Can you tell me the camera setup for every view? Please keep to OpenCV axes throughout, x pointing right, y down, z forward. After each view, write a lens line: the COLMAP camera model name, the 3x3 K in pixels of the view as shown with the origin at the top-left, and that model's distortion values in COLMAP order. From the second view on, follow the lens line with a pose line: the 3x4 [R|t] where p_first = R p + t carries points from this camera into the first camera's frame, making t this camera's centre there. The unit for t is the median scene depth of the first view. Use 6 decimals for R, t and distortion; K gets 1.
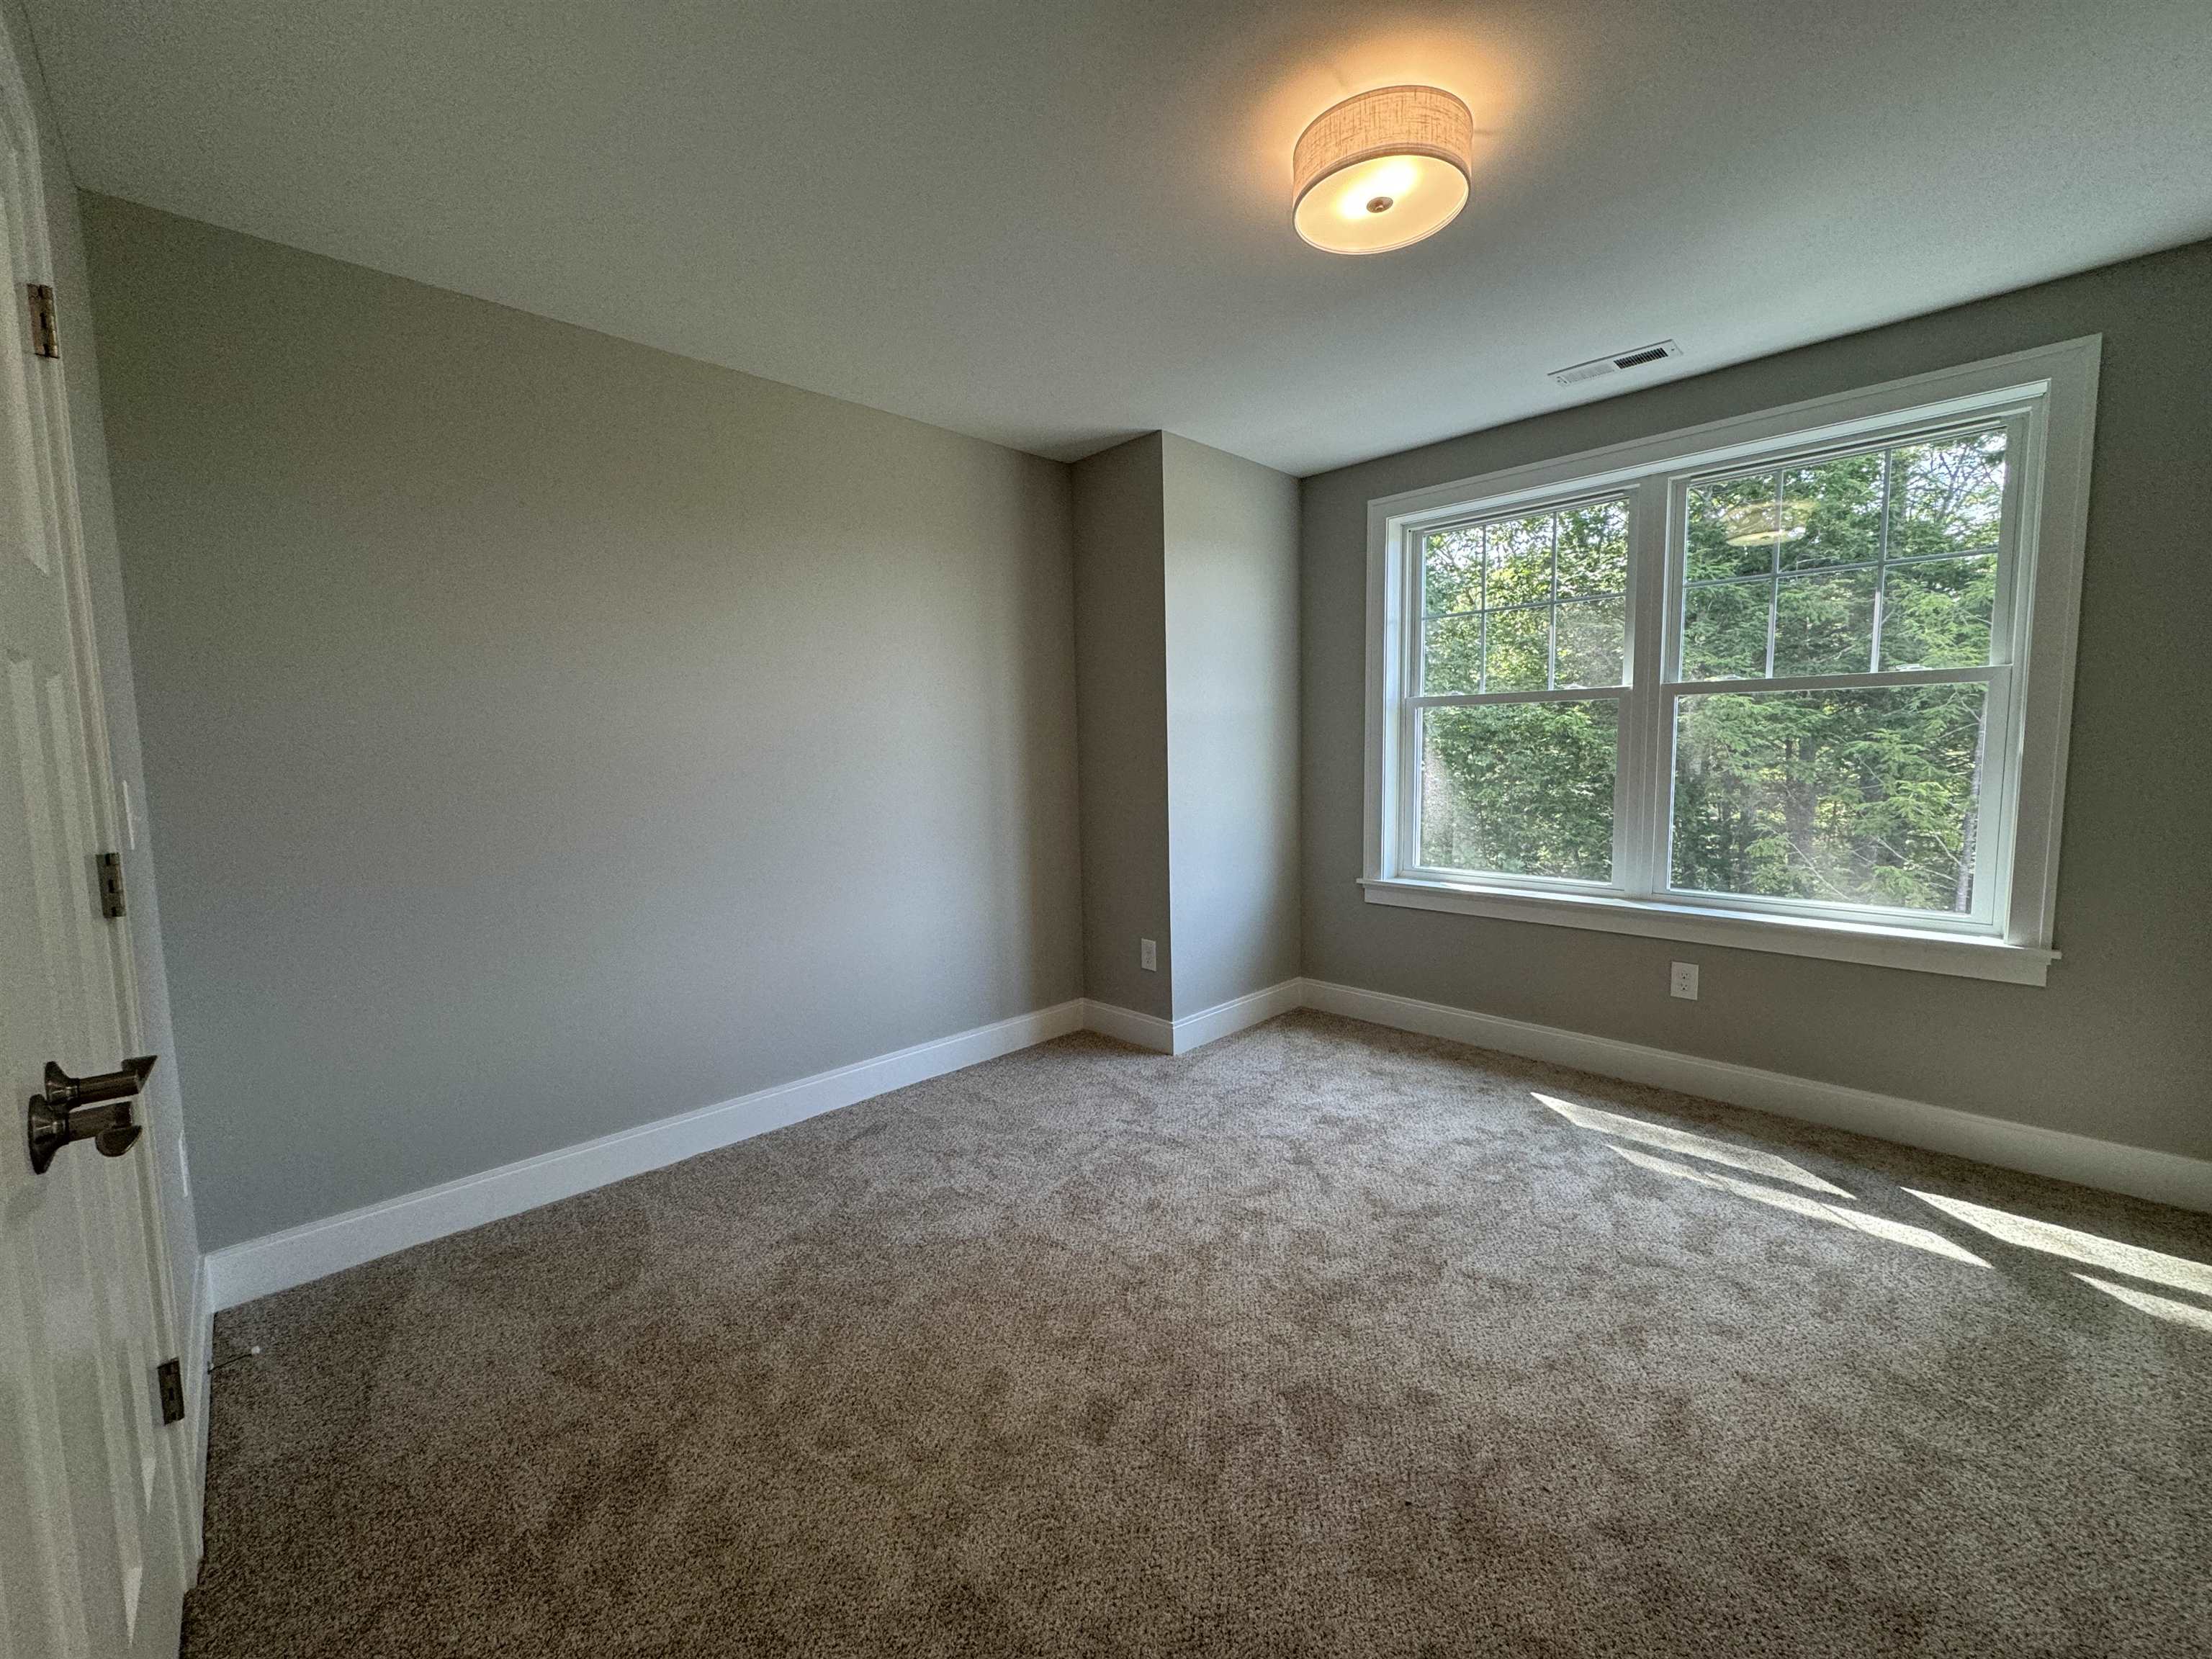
lens RADIAL K [[901.9, 0, 1110.4], [0, 901.9, 823.4], [0, 0, 1]] dist [-0.001581, 0.000177]
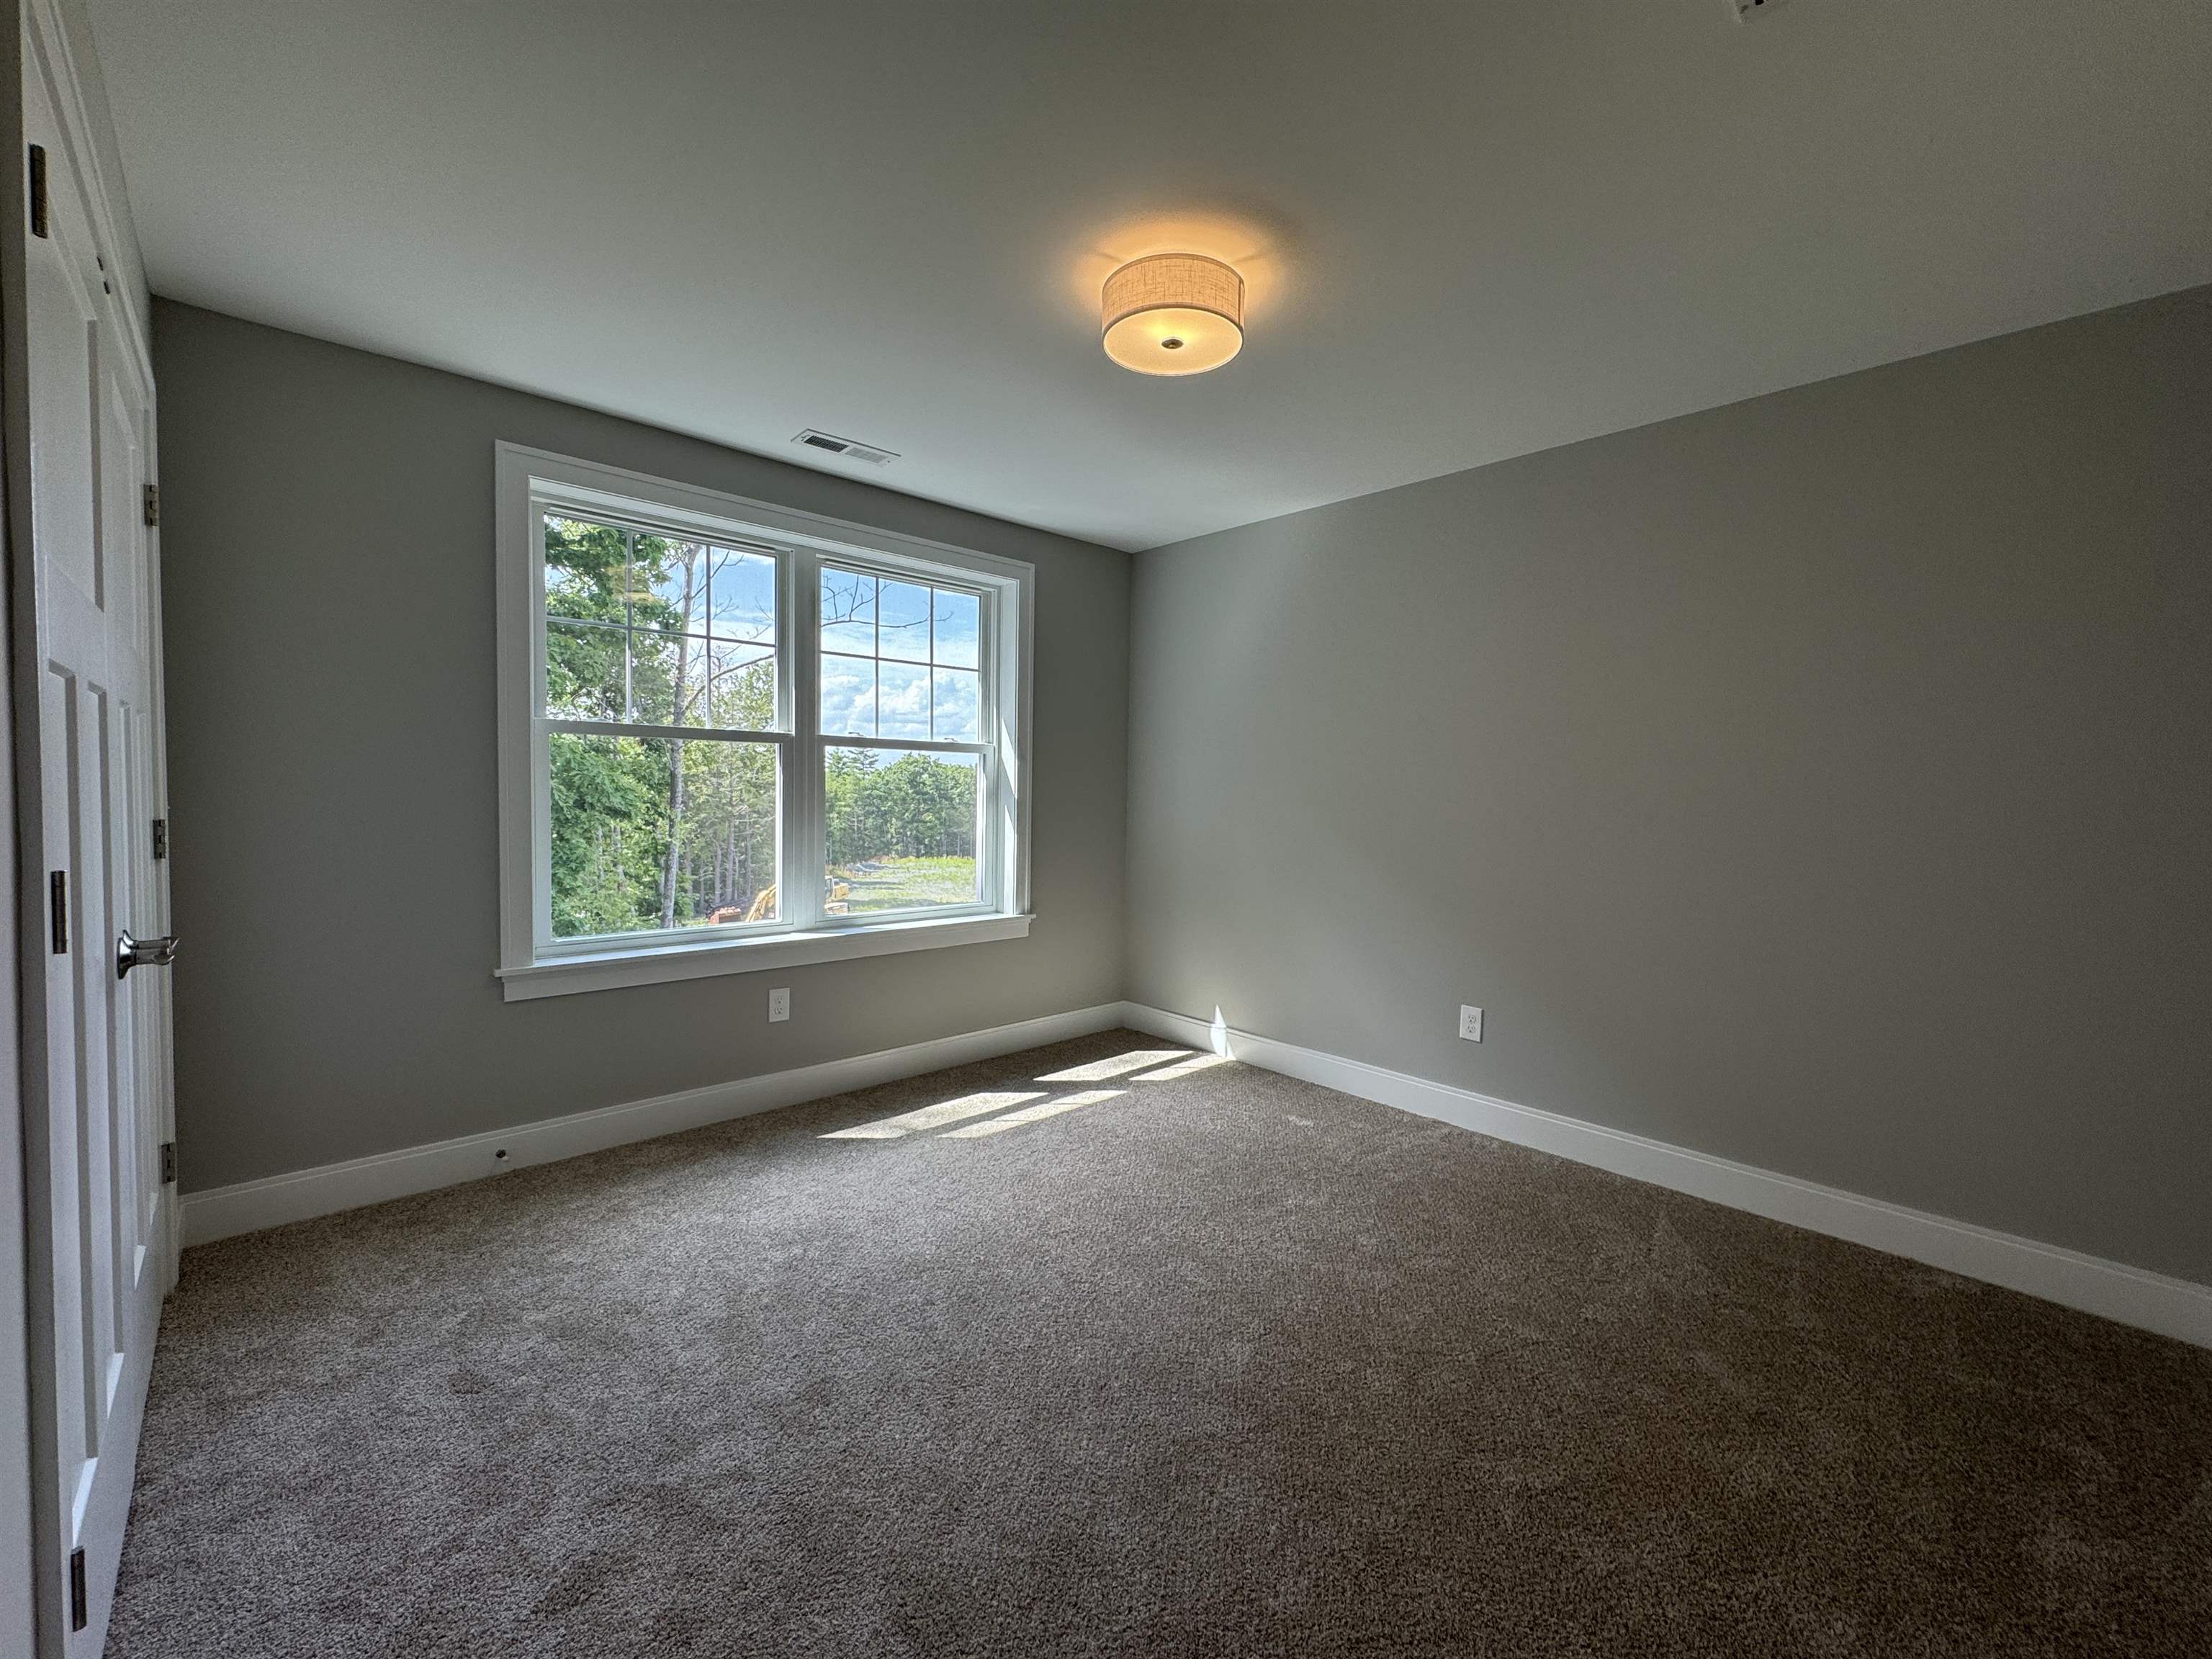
lens RADIAL K [[901.9, 0, 1110.4], [0, 901.9, 823.4], [0, 0, 1]] dist [-0.001581, 0.000177]
pose [[0.022902, -0.012370, 0.999661, -0.633066], [0.077532, 0.996934, 0.010560, -0.035755], [-0.996727, 0.077264, 0.023791, 0.782134]]
